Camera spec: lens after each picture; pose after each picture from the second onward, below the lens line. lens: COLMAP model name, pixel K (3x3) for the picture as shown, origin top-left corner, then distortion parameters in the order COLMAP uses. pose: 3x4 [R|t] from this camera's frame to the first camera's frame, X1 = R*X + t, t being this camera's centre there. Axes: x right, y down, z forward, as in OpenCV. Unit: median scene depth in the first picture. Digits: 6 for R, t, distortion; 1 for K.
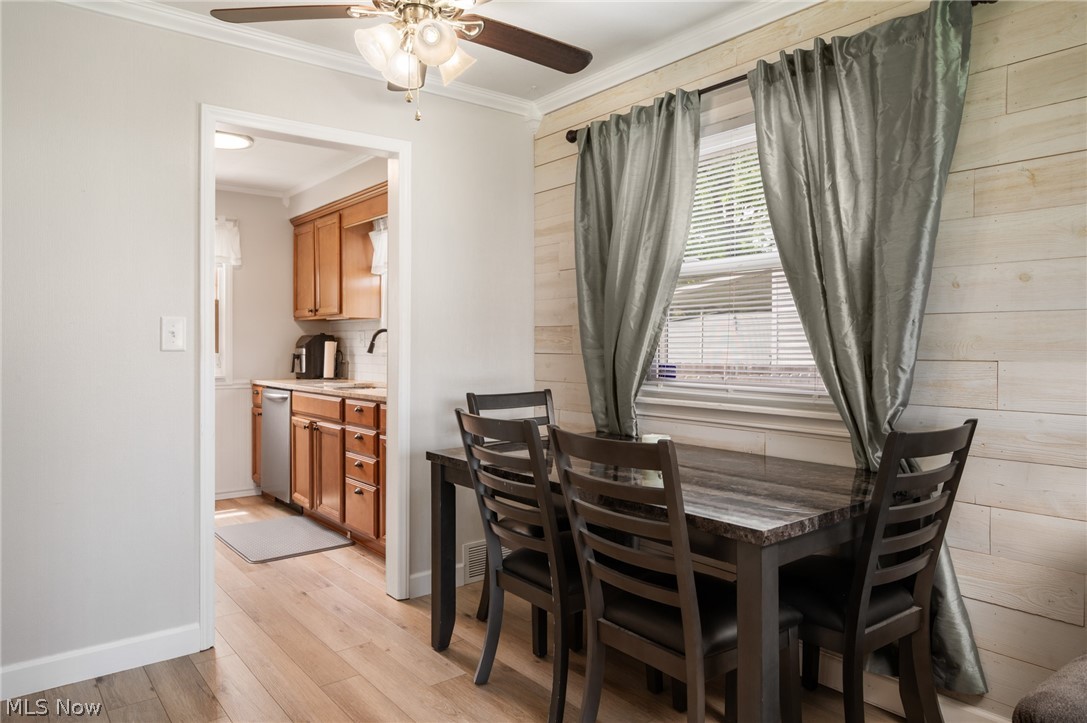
lens RADIAL K [[716.1, 0, 543.4], [0, 716.1, 345.5], [0, 0, 1]] dist [-0.026456, -0.000774]
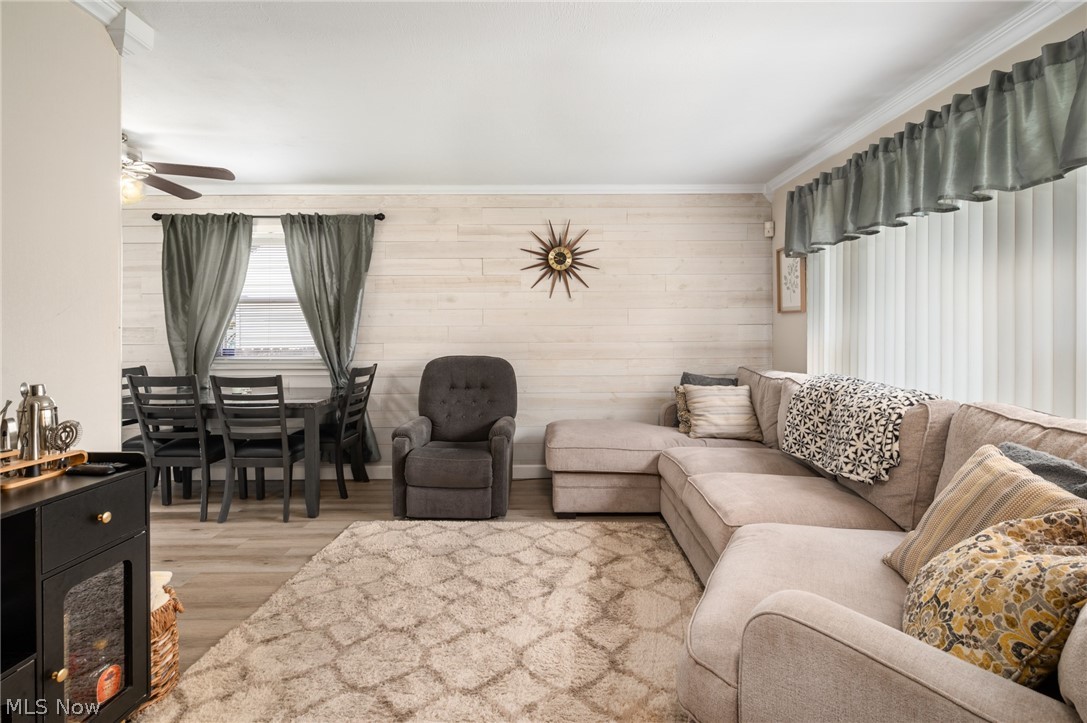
lens RADIAL K [[528.1, 0, 545.5], [0, 528.1, 339.4], [0, 0, 1]] dist [-0.000555, -0.000112]
pose [[0.623393, -0.013930, 0.781785, -0.503178], [0.006397, 0.999899, 0.012715, -0.013796], [-0.781882, -0.002926, 0.623419, -0.689559]]
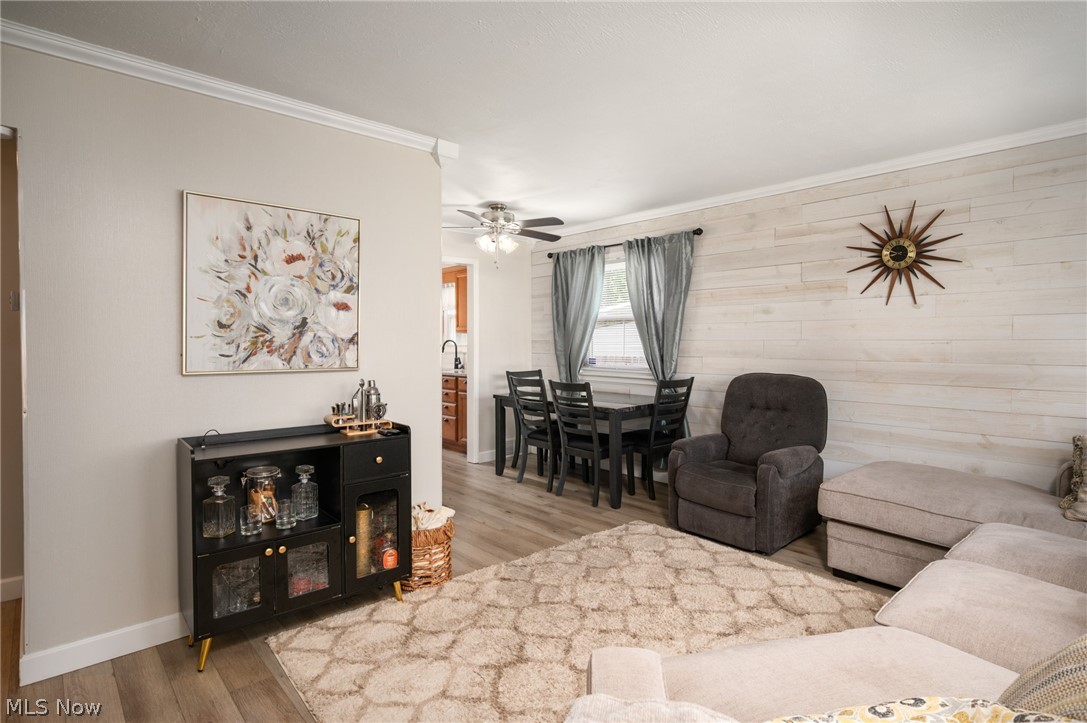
lens RADIAL K [[560.4, 0, 540.6], [0, 560.4, 357.3], [0, 0, 1]] dist [0.001994, 0.000180]
pose [[0.998377, -0.005025, 0.056737, -0.122729], [0.003401, 0.999583, 0.028673, -0.036283], [-0.056857, -0.028433, 0.997977, -1.008283]]
